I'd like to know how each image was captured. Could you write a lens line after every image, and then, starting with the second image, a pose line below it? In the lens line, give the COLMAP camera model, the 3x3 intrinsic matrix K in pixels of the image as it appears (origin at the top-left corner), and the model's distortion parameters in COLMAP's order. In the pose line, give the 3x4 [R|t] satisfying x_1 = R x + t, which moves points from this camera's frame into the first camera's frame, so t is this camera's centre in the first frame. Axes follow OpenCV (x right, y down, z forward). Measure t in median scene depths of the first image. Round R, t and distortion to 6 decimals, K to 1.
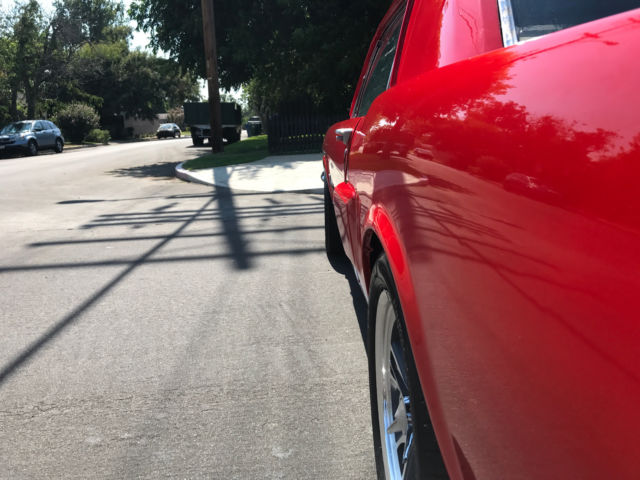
lens RADIAL K [[528.3, 0, 319.9], [0, 528.3, 238.2], [0, 0, 1]] dist [0.017463, -0.017222]
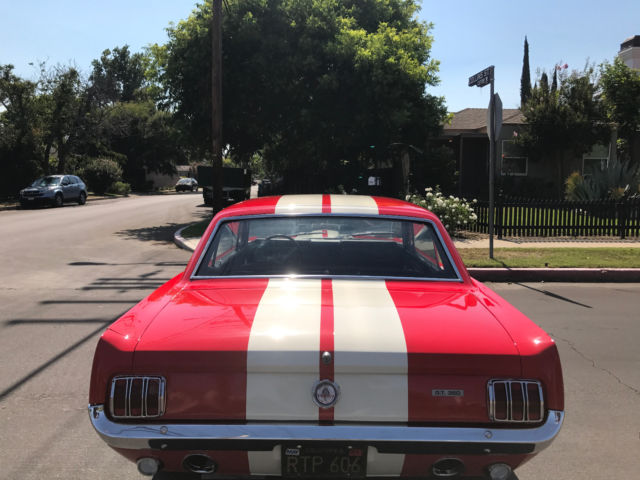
lens RADIAL K [[528.3, 0, 317.7], [0, 528.3, 236.4], [0, 0, 1]] dist [0.017463, -0.017222]
pose [[0.998085, 0.050963, -0.035051, 0.081784], [-0.054368, 0.993062, -0.104268, -0.018406], [0.029494, 0.105974, 0.993931, -0.152533]]
